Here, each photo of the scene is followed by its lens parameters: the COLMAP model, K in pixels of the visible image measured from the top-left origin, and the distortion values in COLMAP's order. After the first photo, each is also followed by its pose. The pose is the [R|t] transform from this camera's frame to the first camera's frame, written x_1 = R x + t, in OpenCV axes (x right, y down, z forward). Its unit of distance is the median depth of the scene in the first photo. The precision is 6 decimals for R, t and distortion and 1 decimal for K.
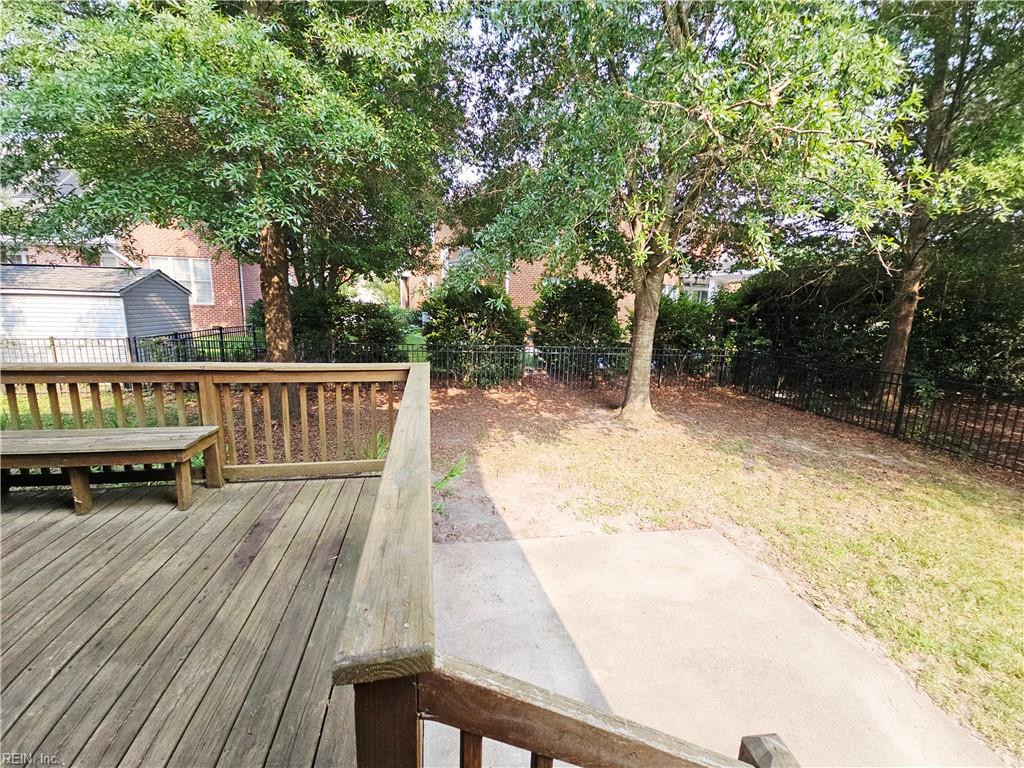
lens RADIAL K [[414.7, 0, 515.7], [0, 414.7, 381.1], [0, 0, 1]] dist [0.000026, -0.002116]
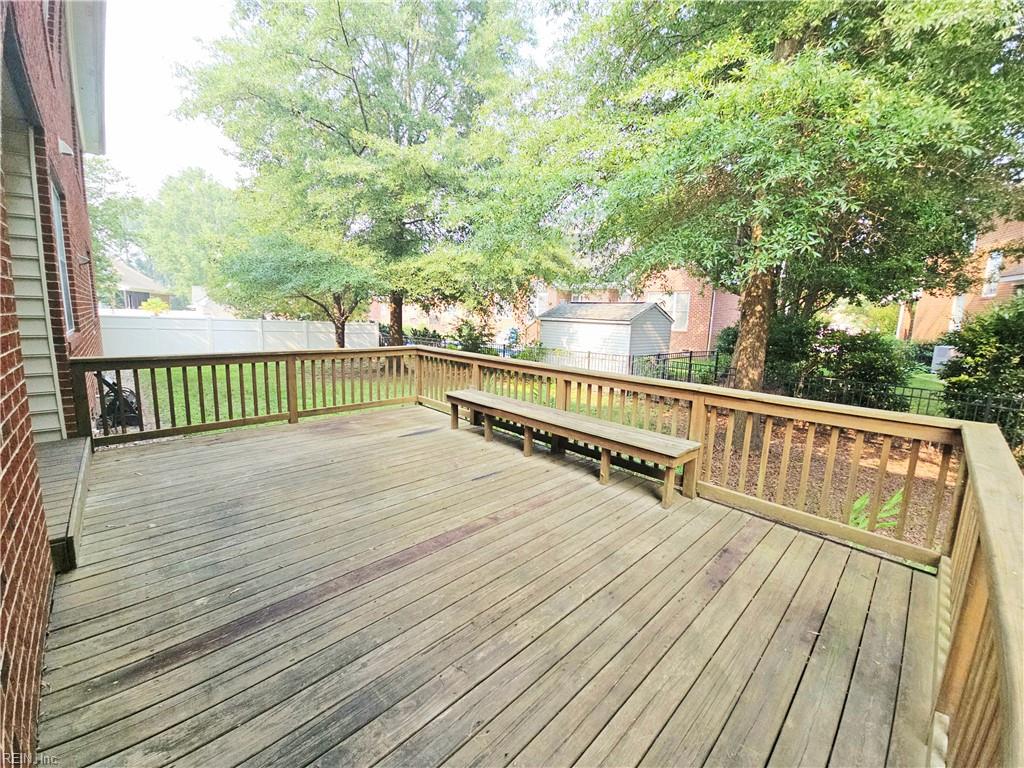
lens RADIAL K [[414.7, 0, 516.7], [0, 414.7, 381.8], [0, 0, 1]] dist [0.000026, -0.002116]
pose [[0.543654, 0.116904, -0.831128, -0.079680], [-0.168483, 0.985296, 0.028381, -0.000142], [0.822225, 0.124601, 0.555357, -0.021998]]
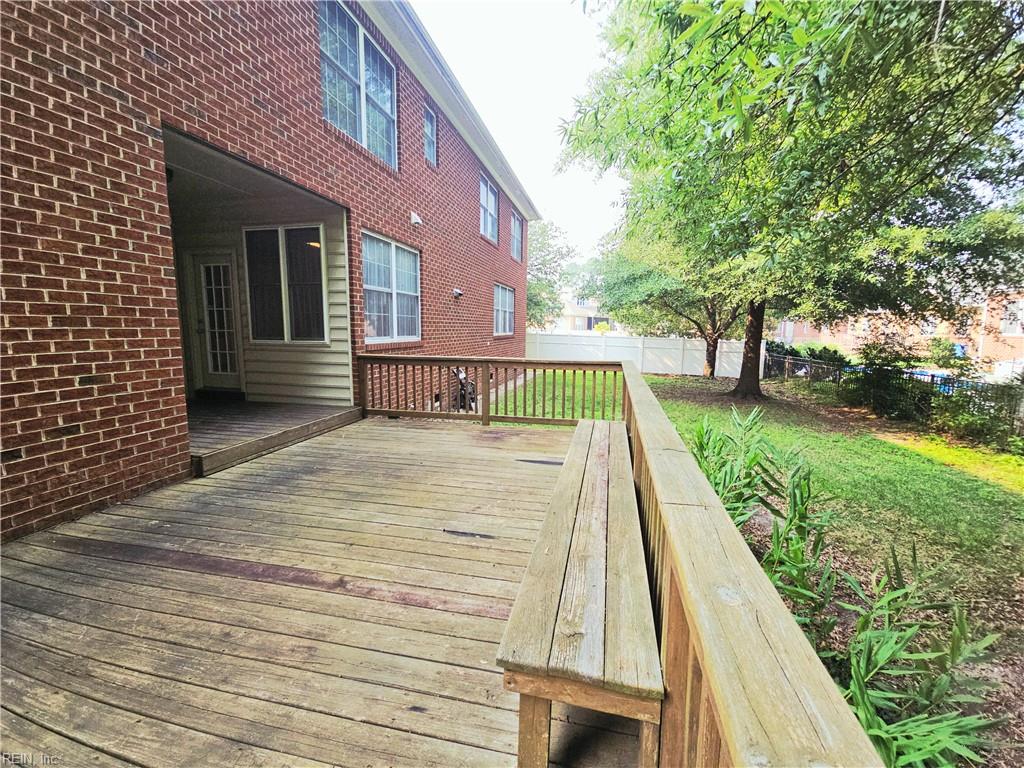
lens RADIAL K [[414.7, 0, 522.8], [0, 414.7, 382.6], [0, 0, 1]] dist [0.000026, -0.002116]
pose [[-0.391640, 0.087165, -0.915981, -0.325688], [-0.195427, 0.964910, 0.175379, -0.139460], [0.899125, 0.247693, -0.360862, 0.799282]]
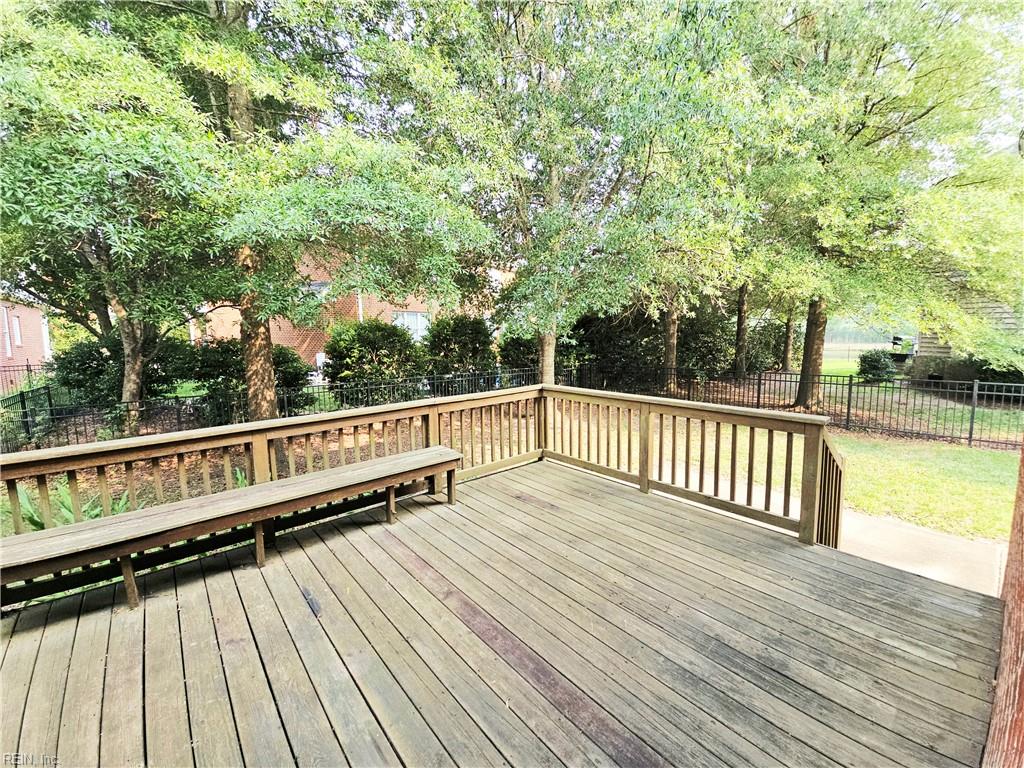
lens RADIAL K [[414.7, 0, 521.6], [0, 414.7, 373.4], [0, 0, 1]] dist [0.000026, -0.002116]
pose [[0.868684, -0.096001, 0.485976, -0.933147], [0.135957, 0.989573, -0.047540, -0.018005], [-0.476345, 0.107369, 0.872678, -0.266891]]
